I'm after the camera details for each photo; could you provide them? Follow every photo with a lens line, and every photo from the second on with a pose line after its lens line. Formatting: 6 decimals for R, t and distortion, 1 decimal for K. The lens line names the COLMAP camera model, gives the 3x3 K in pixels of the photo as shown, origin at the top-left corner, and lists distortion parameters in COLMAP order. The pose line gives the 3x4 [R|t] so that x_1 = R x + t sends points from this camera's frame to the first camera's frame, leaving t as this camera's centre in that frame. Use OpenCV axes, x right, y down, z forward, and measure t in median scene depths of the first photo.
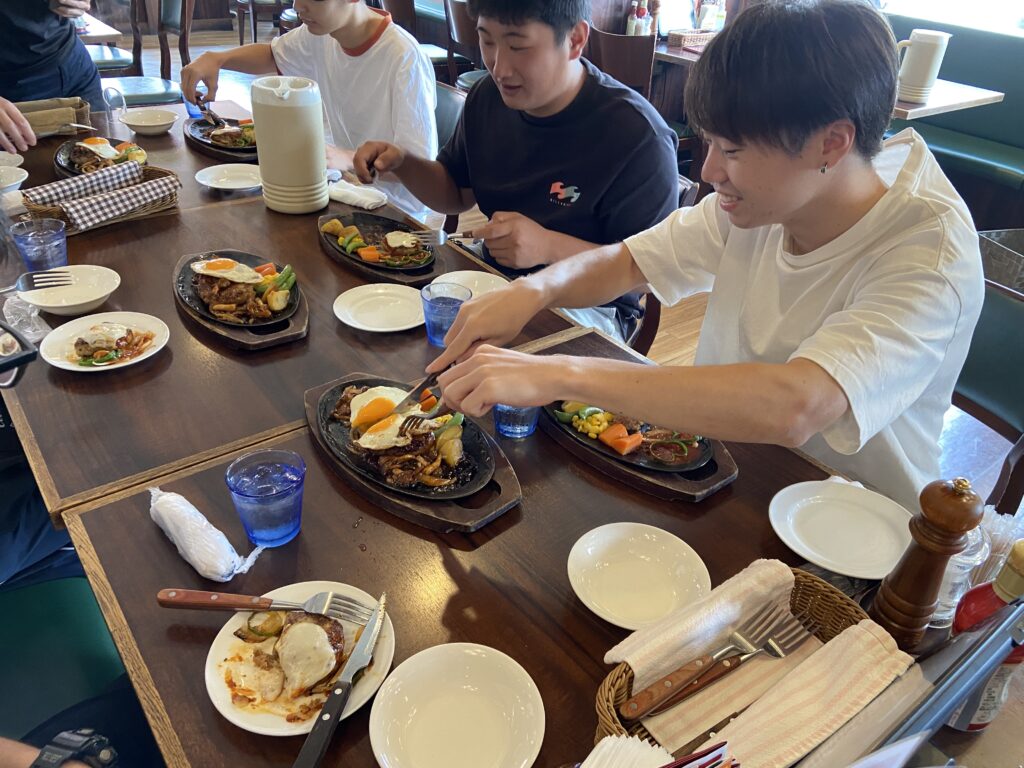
lens RADIAL K [[776.3, 0, 511.9], [0, 776.3, 384.2], [0, 0, 1]] dist [0.034950, 0.004433]
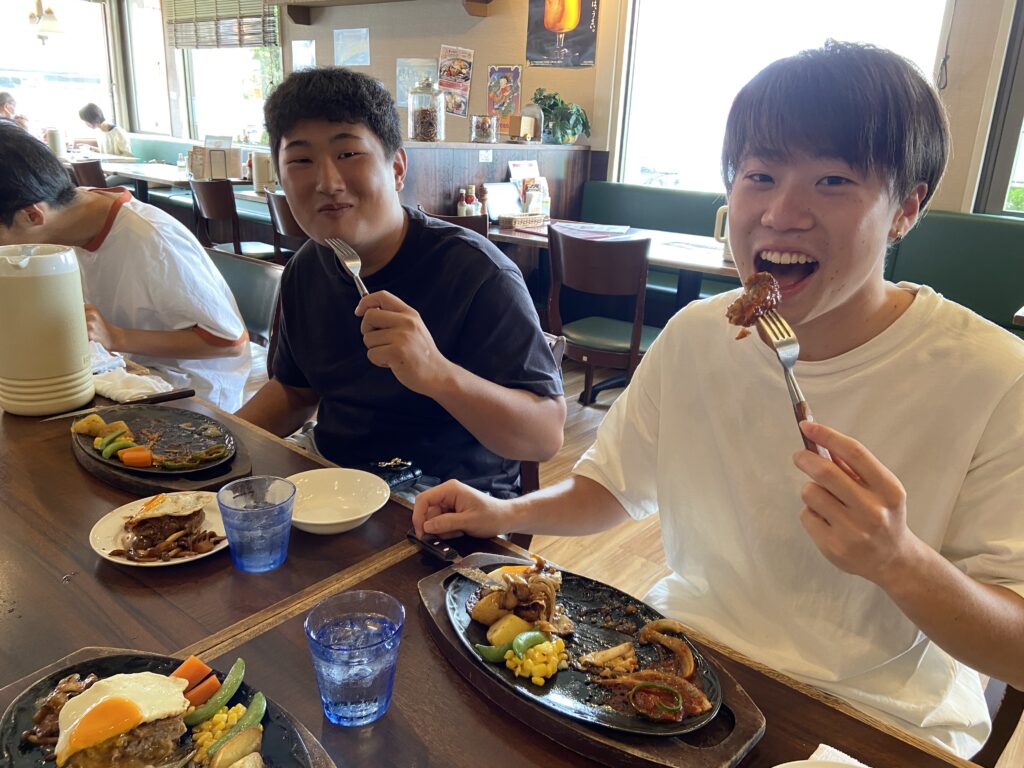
lens RADIAL K [[776.3, 0, 512.5], [0, 776.3, 381.1], [0, 0, 1]] dist [0.034950, 0.004433]
pose [[0.977959, -0.084750, 0.190824, 0.017356], [0.128703, 0.964330, -0.231307, -0.020912], [-0.164414, 0.250768, 0.953983, 0.211063]]
